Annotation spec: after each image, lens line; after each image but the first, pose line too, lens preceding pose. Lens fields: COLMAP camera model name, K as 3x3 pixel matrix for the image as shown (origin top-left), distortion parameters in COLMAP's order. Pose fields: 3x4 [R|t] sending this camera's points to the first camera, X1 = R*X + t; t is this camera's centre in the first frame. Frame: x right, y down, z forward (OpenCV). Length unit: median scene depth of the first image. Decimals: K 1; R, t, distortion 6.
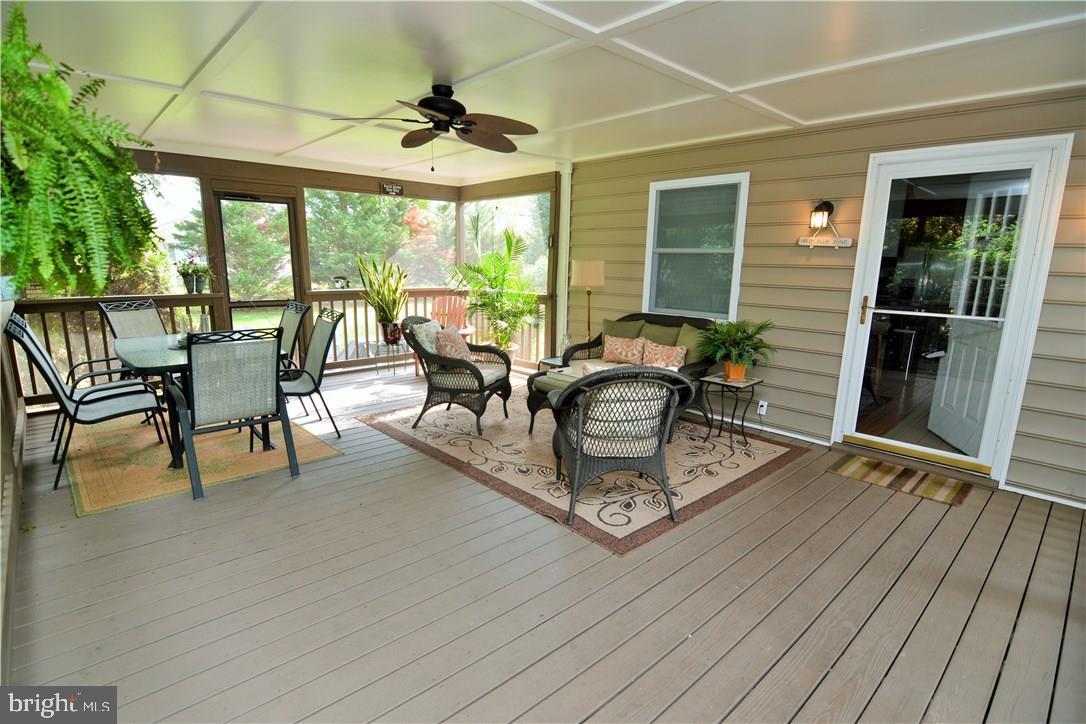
lens RADIAL K [[556.8, 0, 540.1], [0, 556.8, 376.1], [0, 0, 1]] dist [-0.010536, -0.008719]
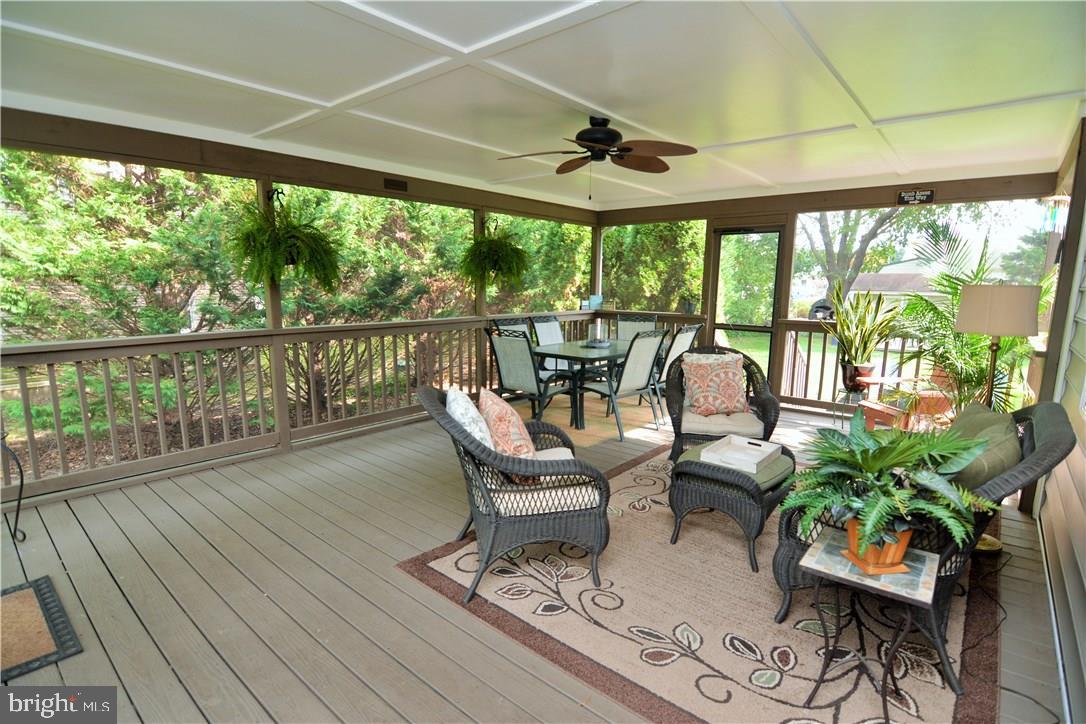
lens RADIAL K [[556.8, 0, 540.1], [0, 556.8, 376.1], [0, 0, 1]] dist [-0.010536, -0.008719]
pose [[0.080631, 0.152698, -0.984978, 0.566743], [-0.211440, 0.968326, 0.132808, -0.104499], [0.974059, 0.197556, 0.110364, 0.543962]]
